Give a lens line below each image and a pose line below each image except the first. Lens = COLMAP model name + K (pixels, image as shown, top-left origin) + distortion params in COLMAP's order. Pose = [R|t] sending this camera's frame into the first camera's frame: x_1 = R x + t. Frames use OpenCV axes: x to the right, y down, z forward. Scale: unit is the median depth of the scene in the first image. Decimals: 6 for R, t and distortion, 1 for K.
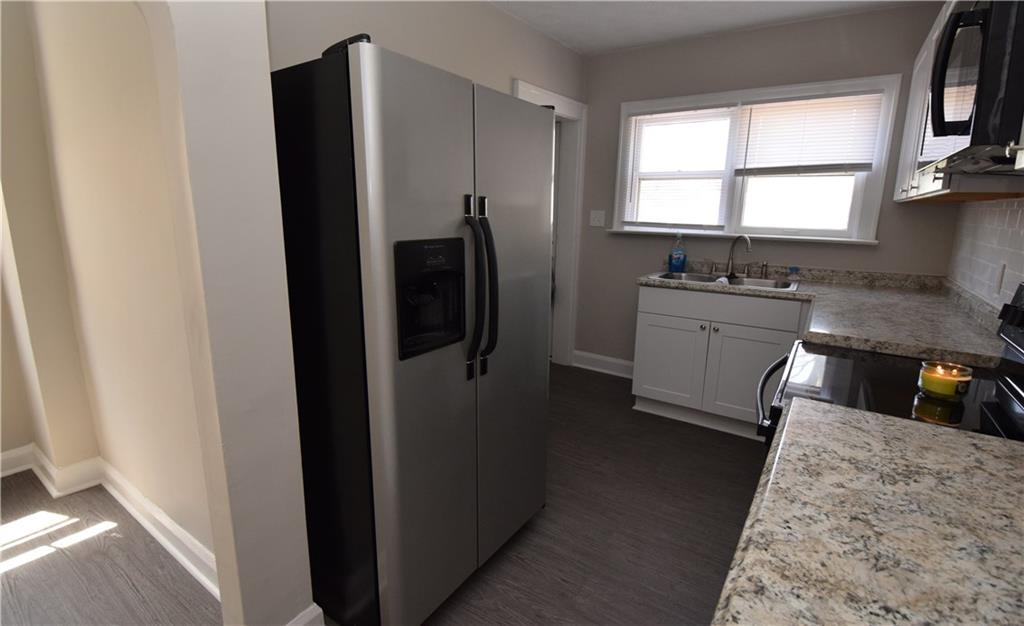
lens RADIAL K [[474.1, 0, 509.2], [0, 474.1, 307.7], [0, 0, 1]] dist [0.001627, -0.014927]
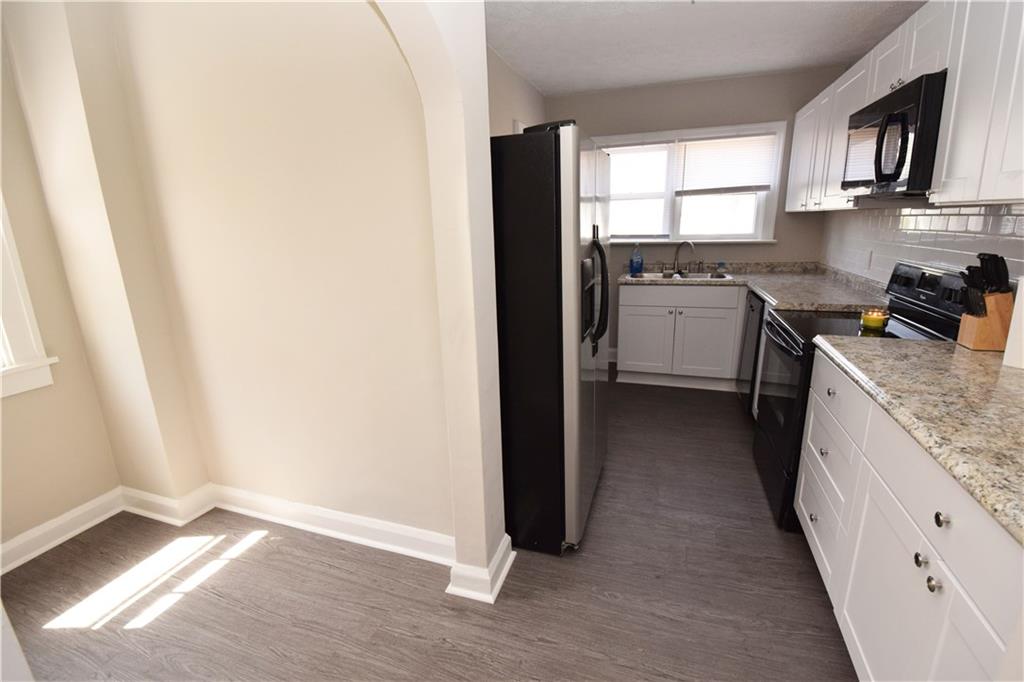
lens RADIAL K [[448.2, 0, 517.8], [0, 448.2, 337.8], [0, 0, 1]] dist [0.011918, -0.021718]
pose [[0.962088, -0.107854, 0.250507, -0.336033], [0.096329, 0.993667, 0.057858, -0.001205], [-0.255160, -0.031533, 0.966384, -0.121409]]
